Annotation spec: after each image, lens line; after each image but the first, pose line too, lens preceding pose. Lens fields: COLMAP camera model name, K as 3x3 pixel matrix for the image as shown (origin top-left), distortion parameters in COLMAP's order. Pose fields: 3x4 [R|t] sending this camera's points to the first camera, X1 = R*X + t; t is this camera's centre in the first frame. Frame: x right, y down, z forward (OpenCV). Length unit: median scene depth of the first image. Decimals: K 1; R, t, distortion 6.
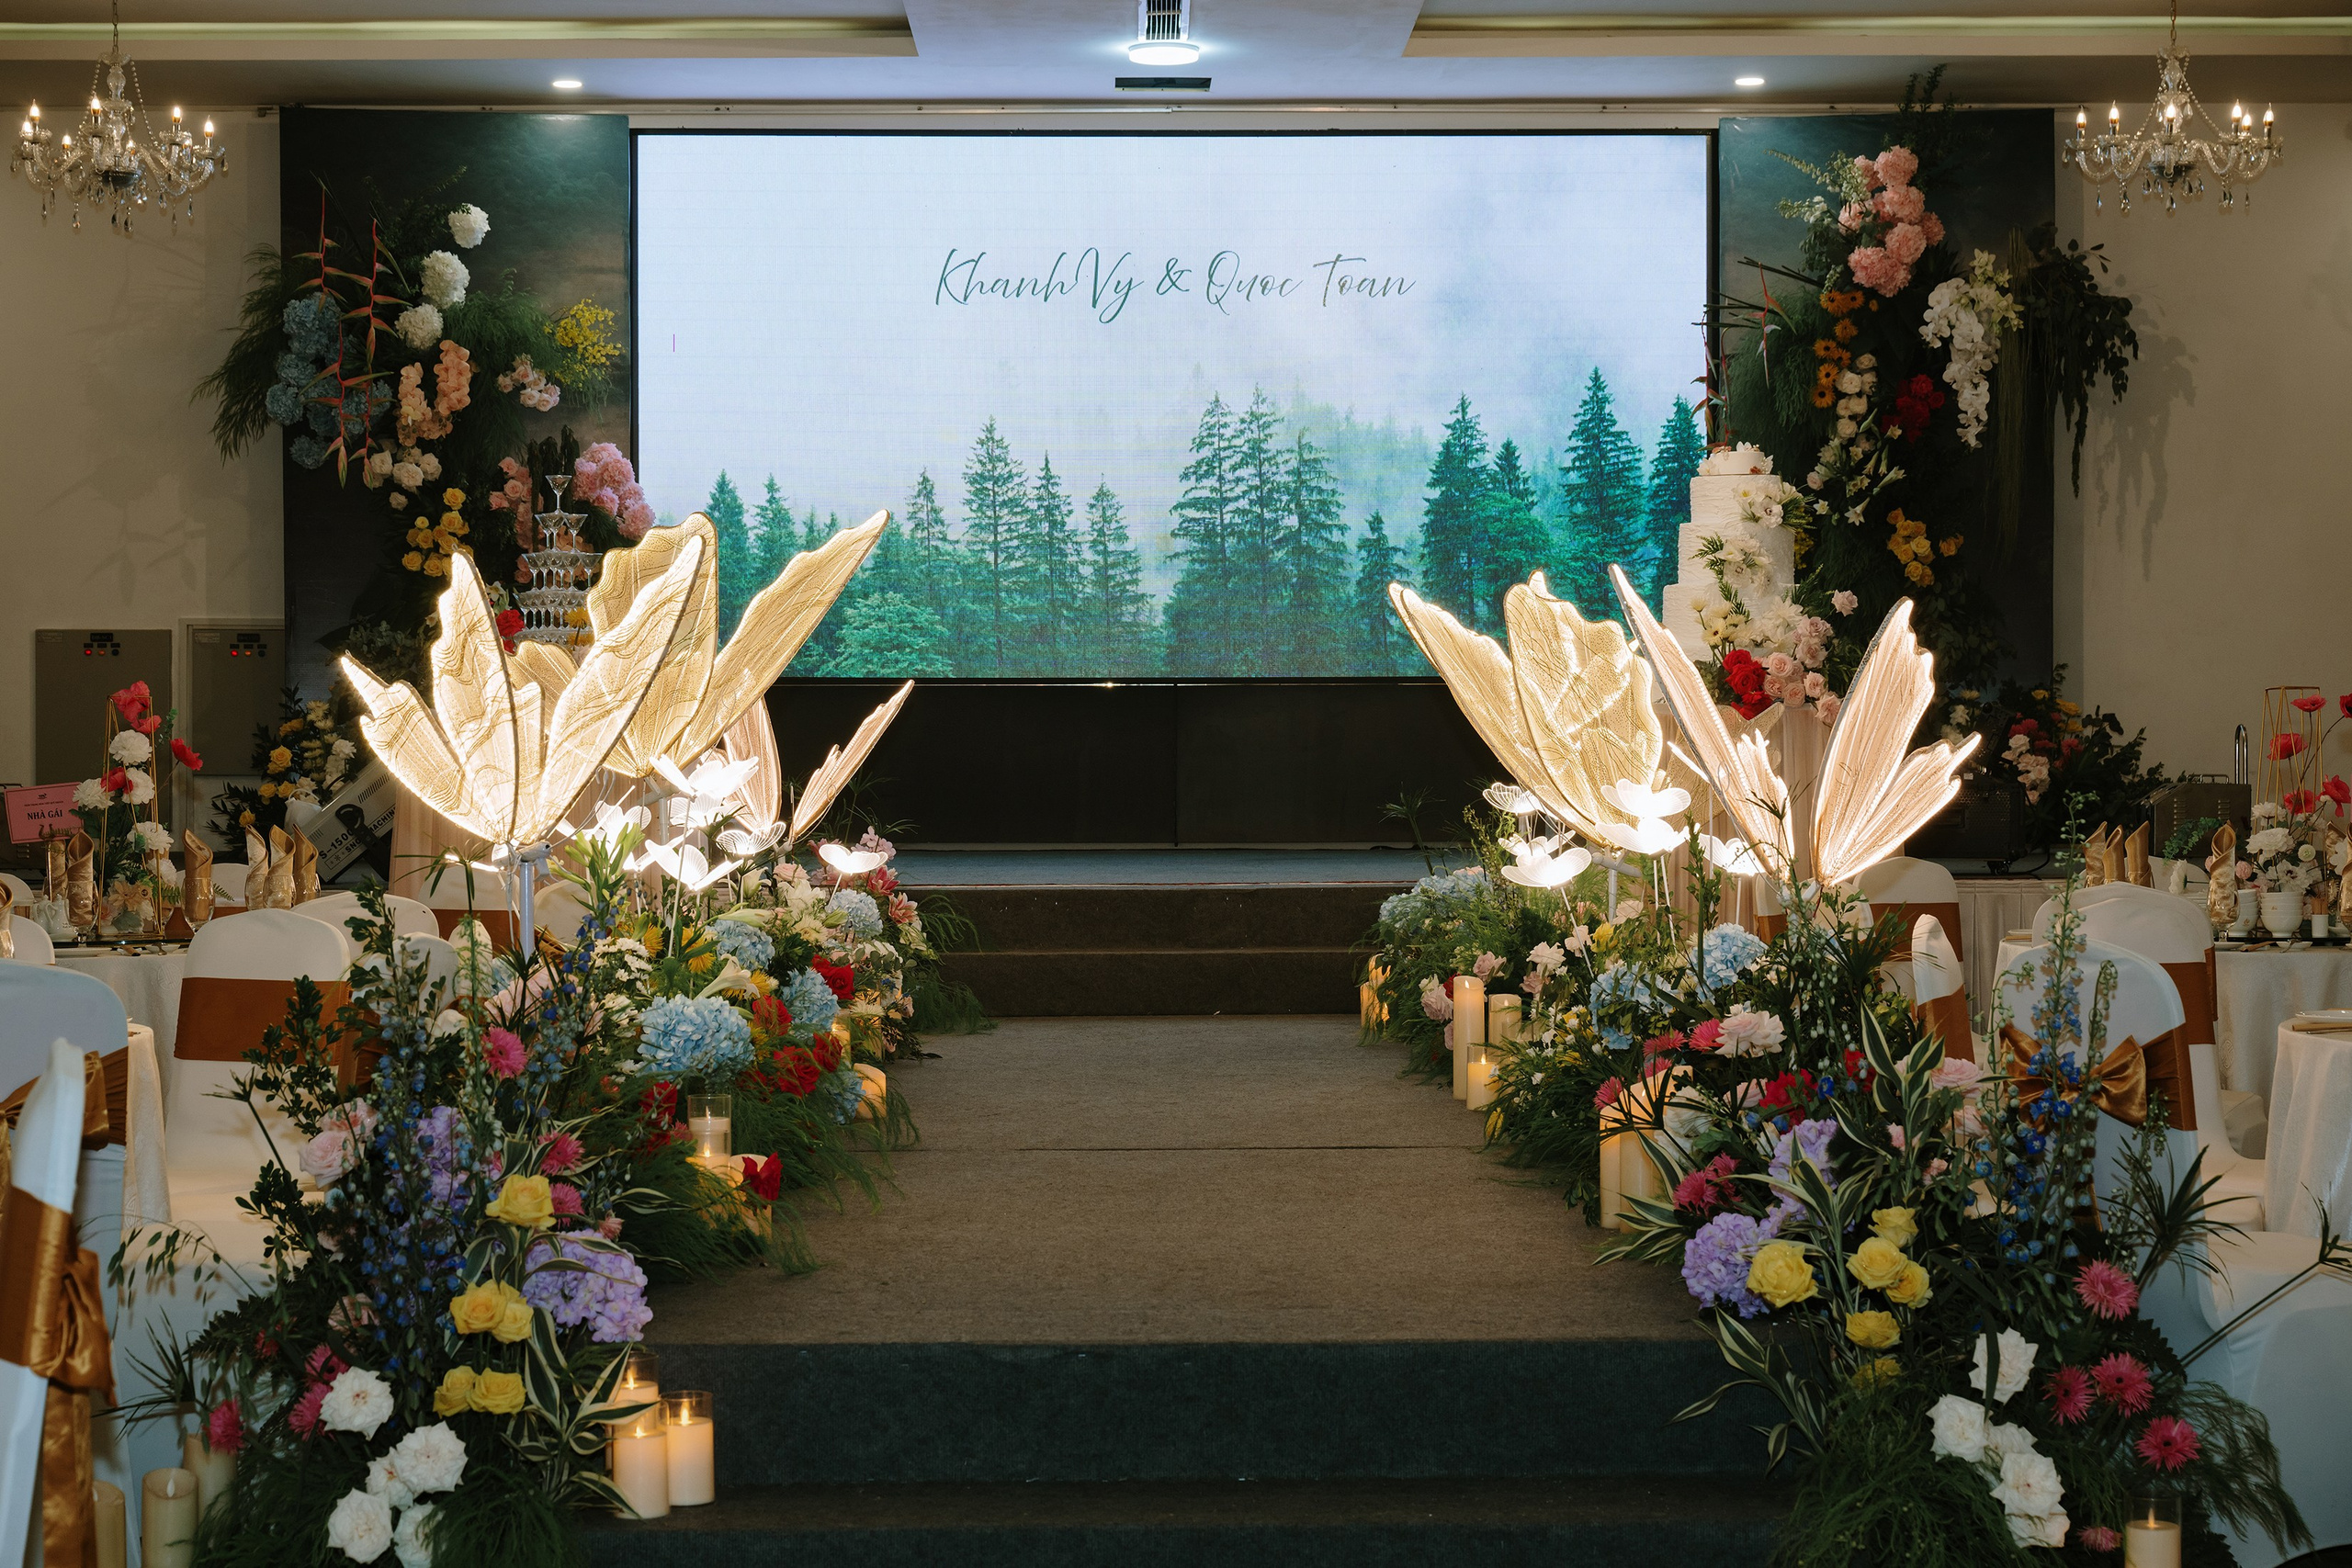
lens RADIAL K [[3780.4, 0, 1232.1], [0, 3780.4, 780.6], [0, 0, 1]] dist [-0.006995, -0.037180]
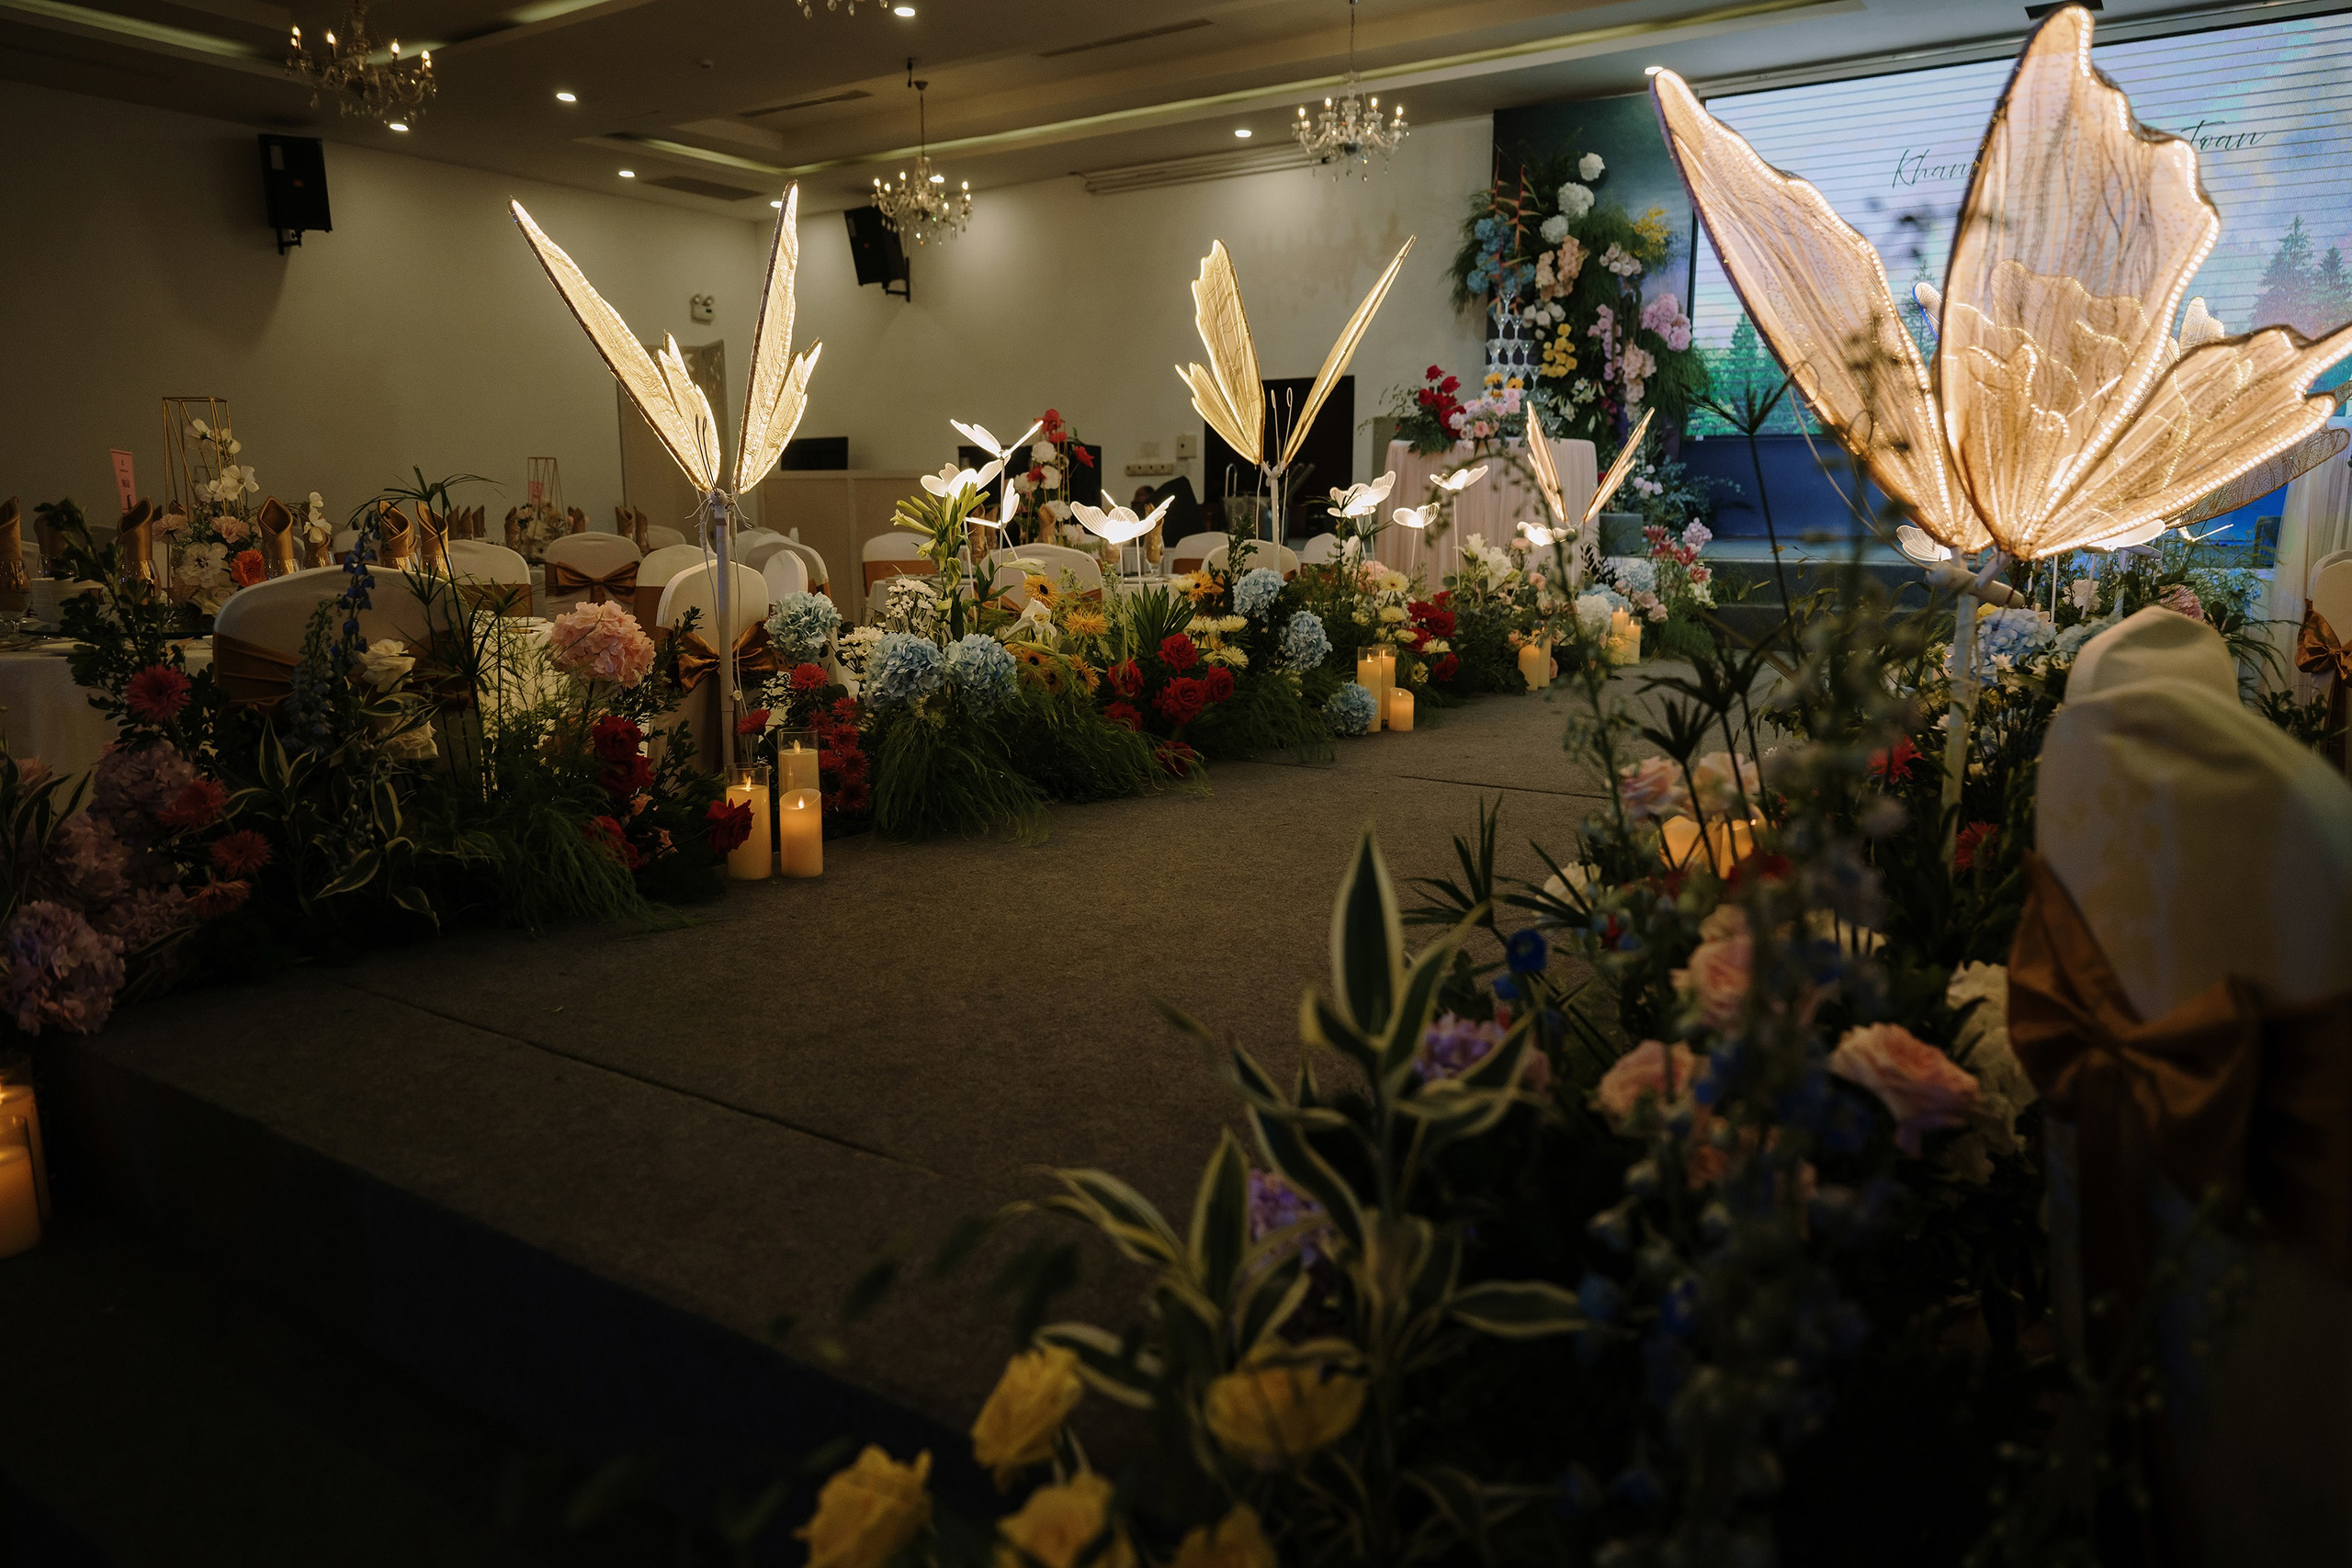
lens RADIAL K [[1577.4, 0, 1167.8], [0, 1577.4, 781.1], [0, 0, 1]] dist [0.003099, -0.000290]
pose [[0.813091, 0.105249, -0.572543, 0.079980], [-0.008431, 0.985546, 0.169197, 0.008188], [0.582076, -0.132746, 0.802226, 0.272060]]
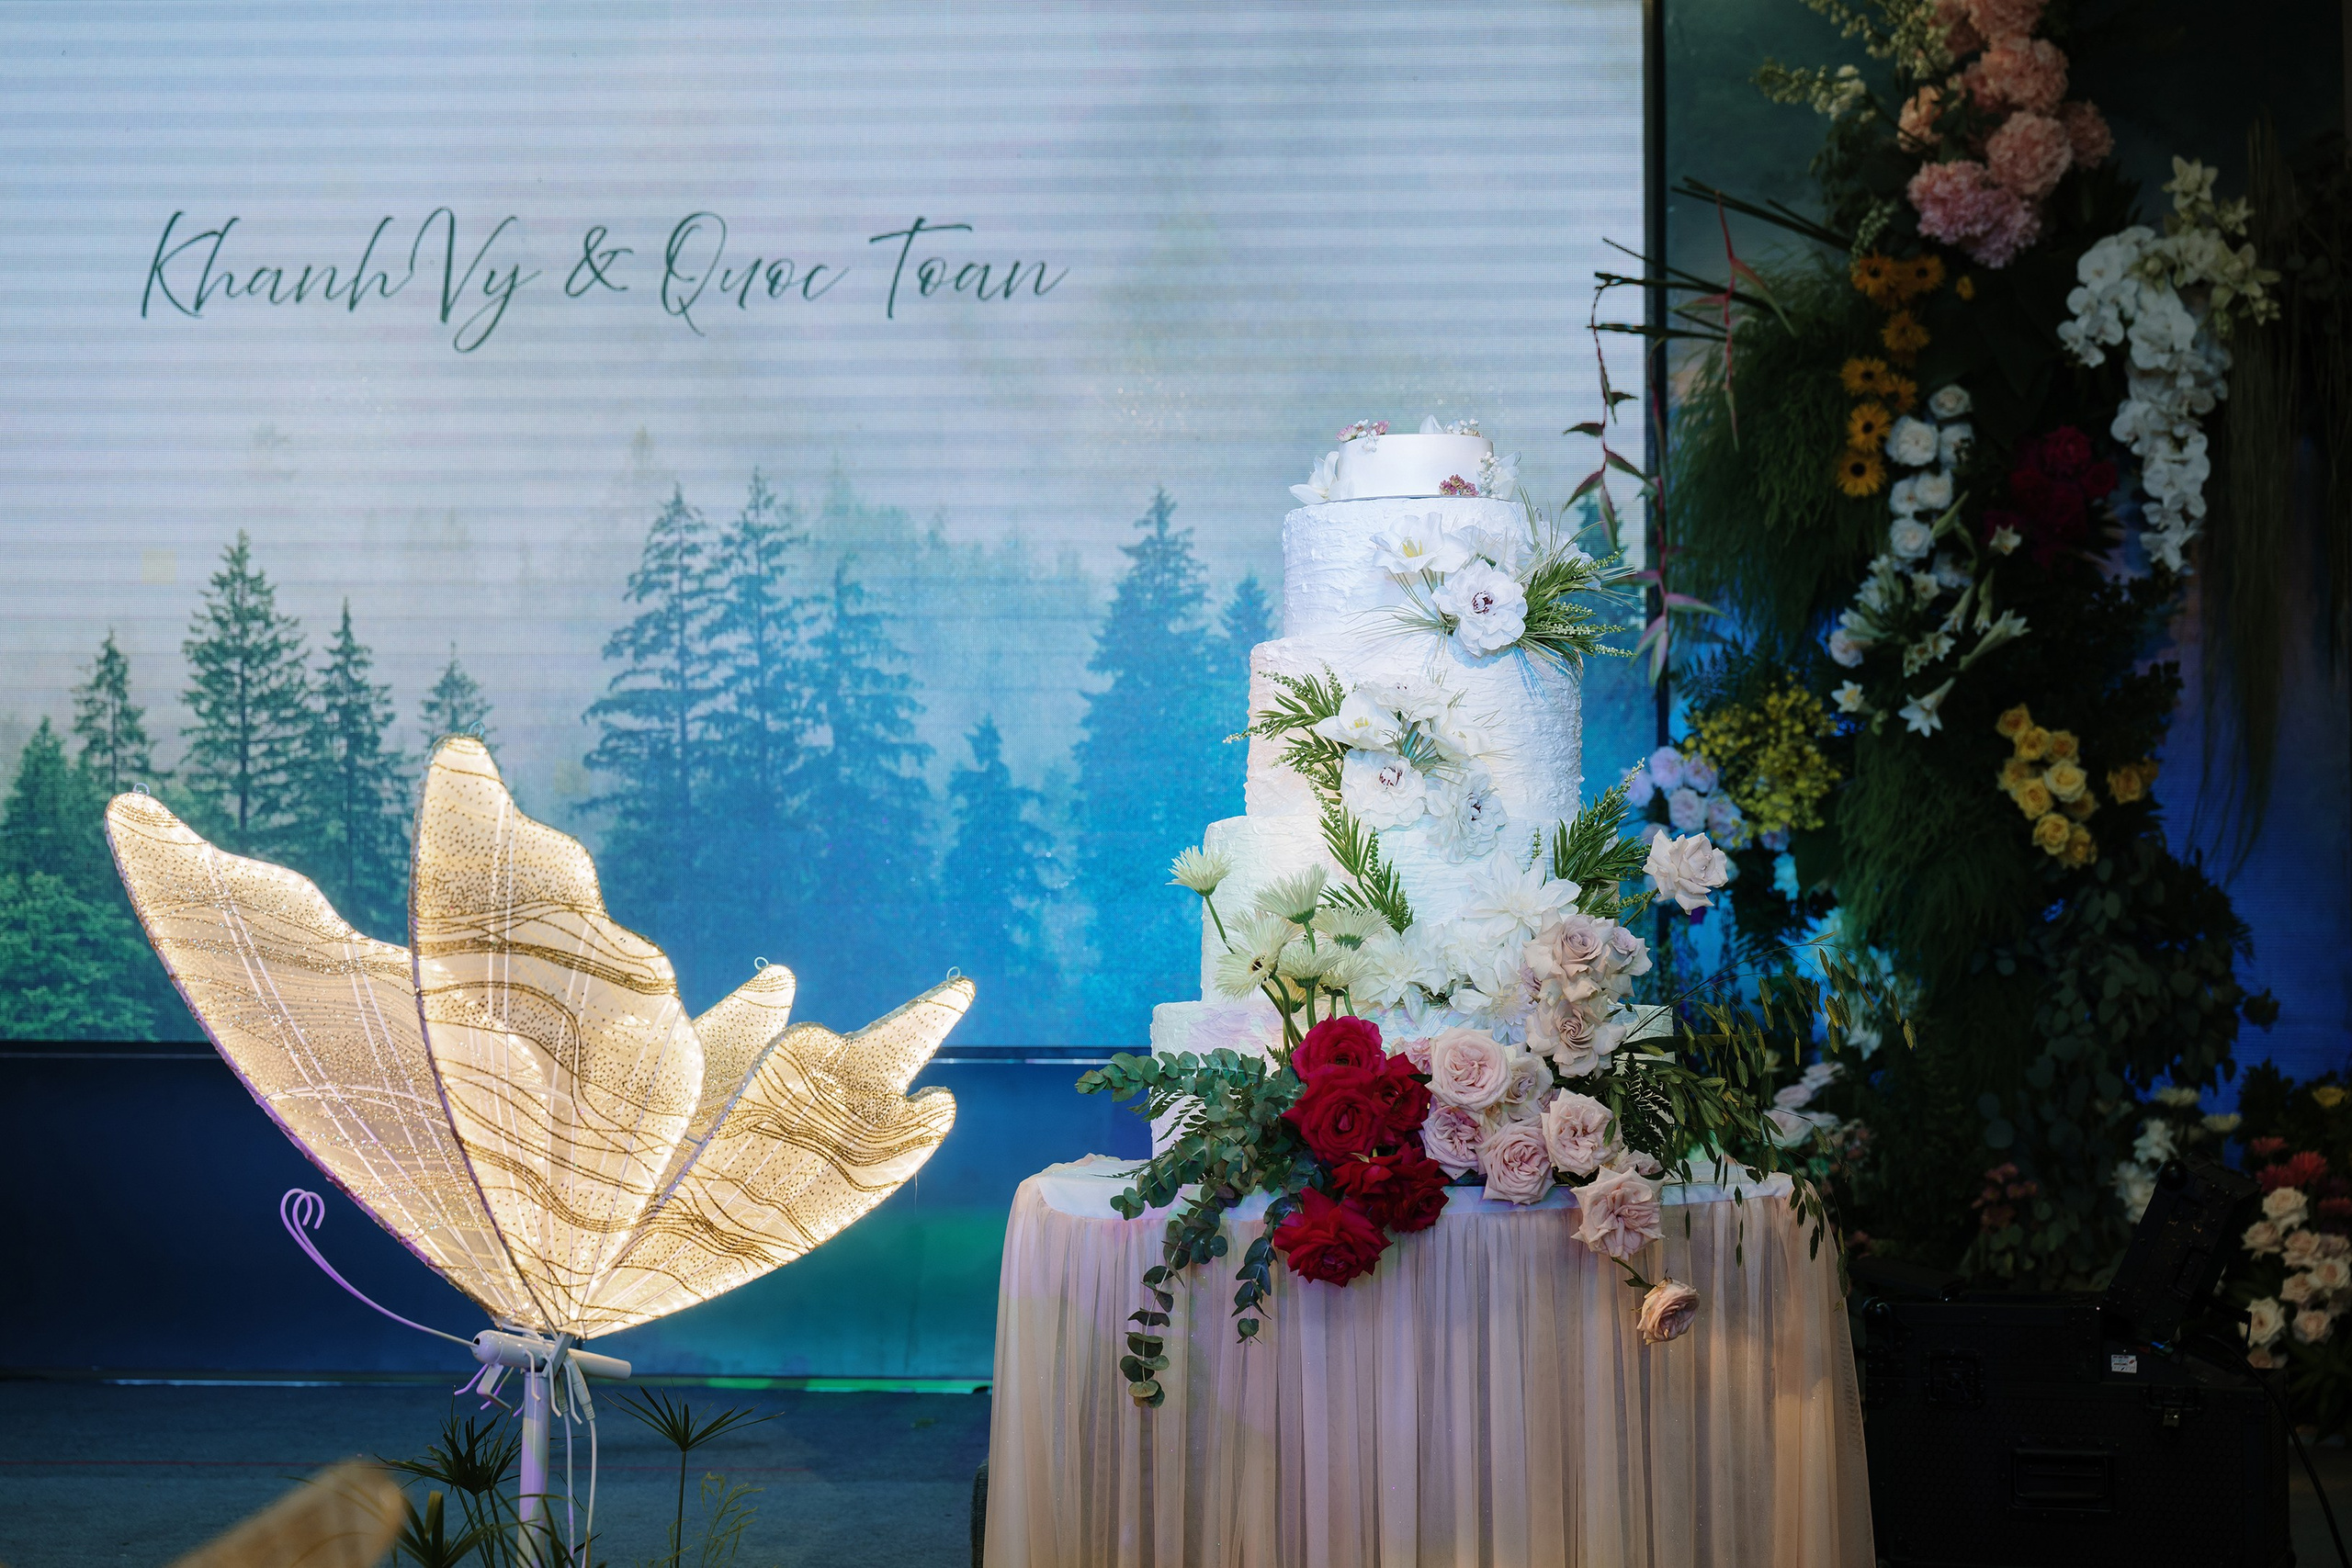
lens RADIAL K [[4022.8, 0, 1174.0], [0, 4022.8, 740.1], [0, 0, 1]] dist [-0.012453, 0.112477]
pose [[0.997432, 0.002724, -0.071570, 0.104220], [-0.009397, 0.995616, -0.093064, -0.018978], [0.071003, 0.093498, 0.993084, 0.480110]]
